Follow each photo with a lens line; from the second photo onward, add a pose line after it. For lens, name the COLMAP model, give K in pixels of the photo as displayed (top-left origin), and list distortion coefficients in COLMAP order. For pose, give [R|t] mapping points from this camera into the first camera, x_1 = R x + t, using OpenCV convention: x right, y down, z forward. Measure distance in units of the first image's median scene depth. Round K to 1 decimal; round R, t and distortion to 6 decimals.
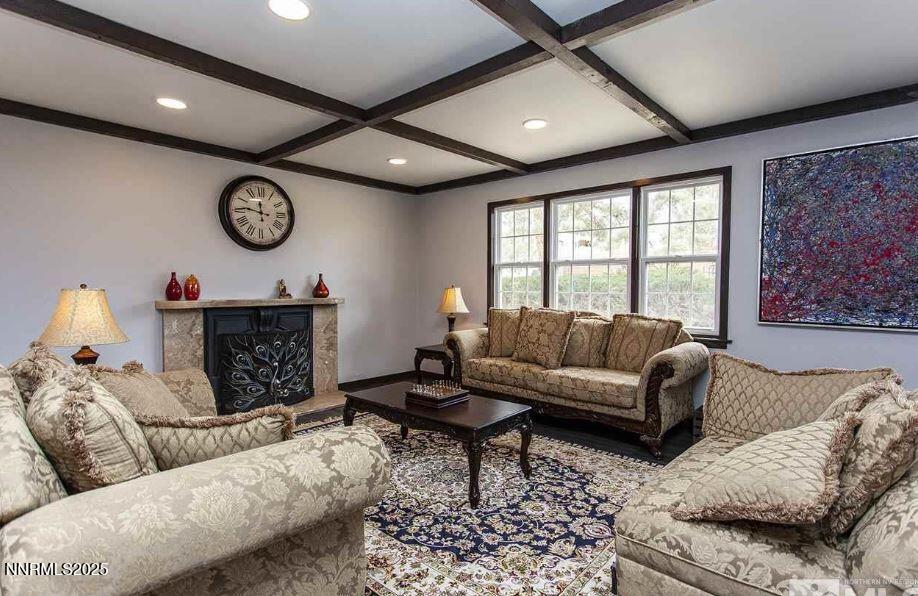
lens RADIAL K [[467.1, 0, 456.1], [0, 467.1, 296.6], [0, 0, 1]] dist [0.001833, 0.000152]
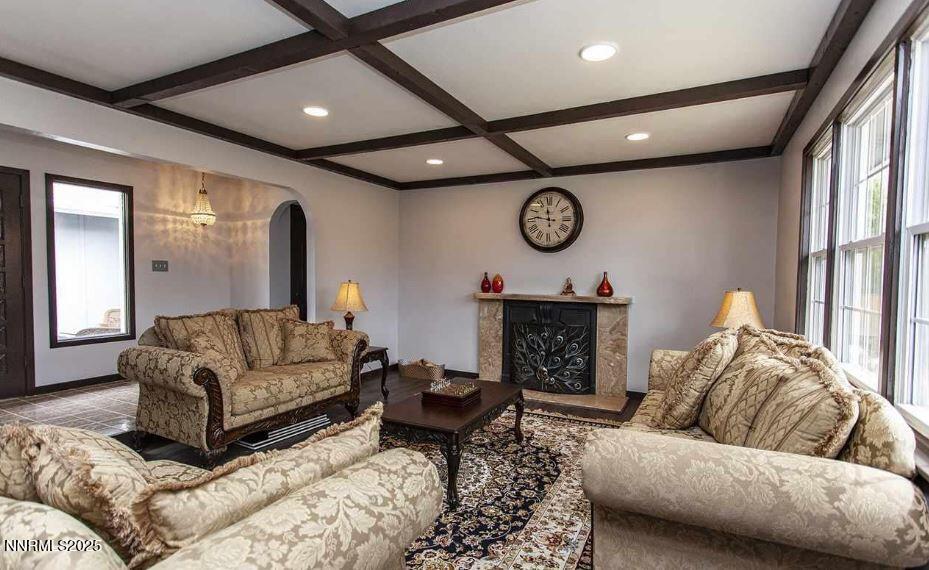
lens RADIAL K [[463.7, 0, 463.4], [0, 463.7, 289.6], [0, 0, 1]] dist [0.000354, -0.000007]
pose [[0.244026, 0.029627, -0.969316, 0.639080], [-0.035954, 0.999122, 0.021487, -0.024727], [0.969102, 0.029607, 0.244877, 0.528082]]
